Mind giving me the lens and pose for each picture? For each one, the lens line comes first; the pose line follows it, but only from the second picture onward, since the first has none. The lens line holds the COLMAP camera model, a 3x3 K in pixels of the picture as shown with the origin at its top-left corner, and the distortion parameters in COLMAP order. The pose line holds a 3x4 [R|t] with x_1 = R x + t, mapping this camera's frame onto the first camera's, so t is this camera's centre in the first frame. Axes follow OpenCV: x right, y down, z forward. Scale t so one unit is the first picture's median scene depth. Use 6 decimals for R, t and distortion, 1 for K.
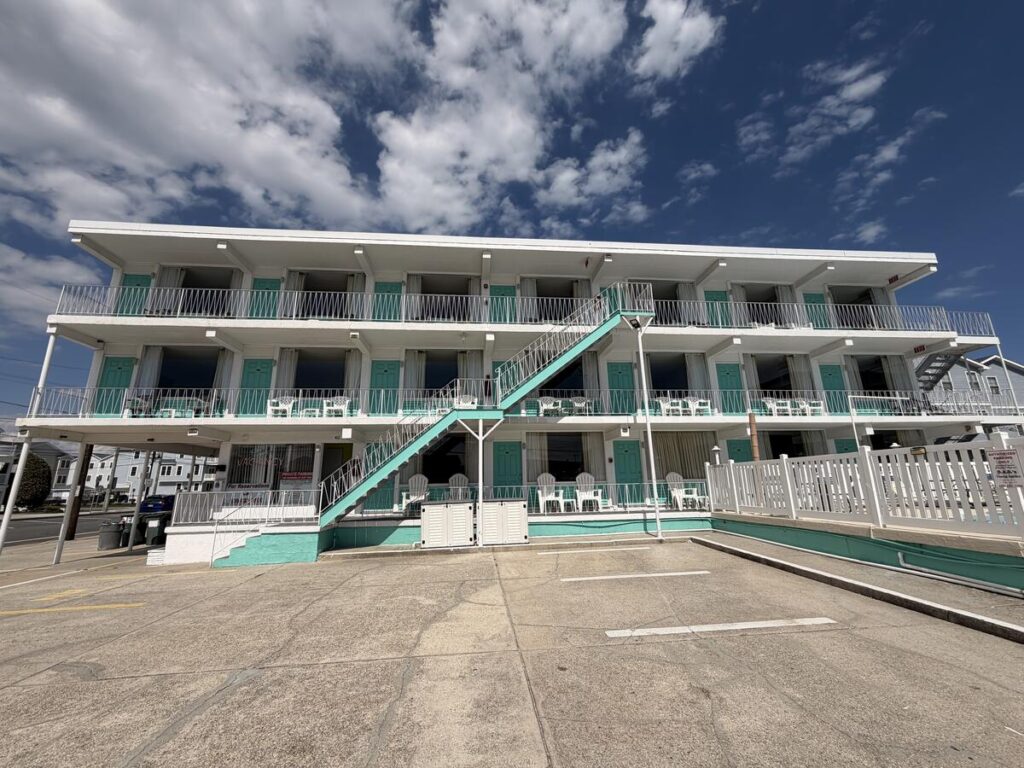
lens RADIAL K [[406.1, 0, 518.0], [0, 406.1, 389.1], [0, 0, 1]] dist [-0.002691, -0.000403]
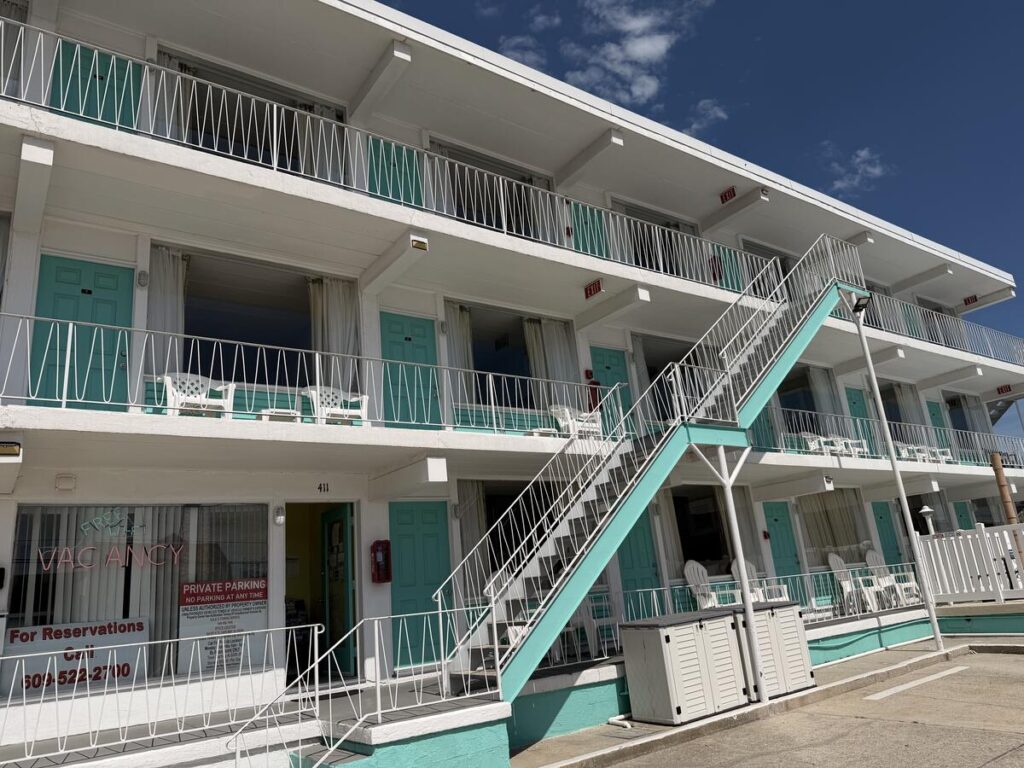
lens RADIAL K [[740.4, 0, 512.2], [0, 740.4, 379.6], [0, 0, 1]] dist [0.006138, -0.006276]
pose [[0.854204, 0.087990, 0.512438, -0.687223], [-0.046152, 0.994517, -0.093835, 0.076022], [-0.517885, 0.056504, 0.853582, 0.292937]]
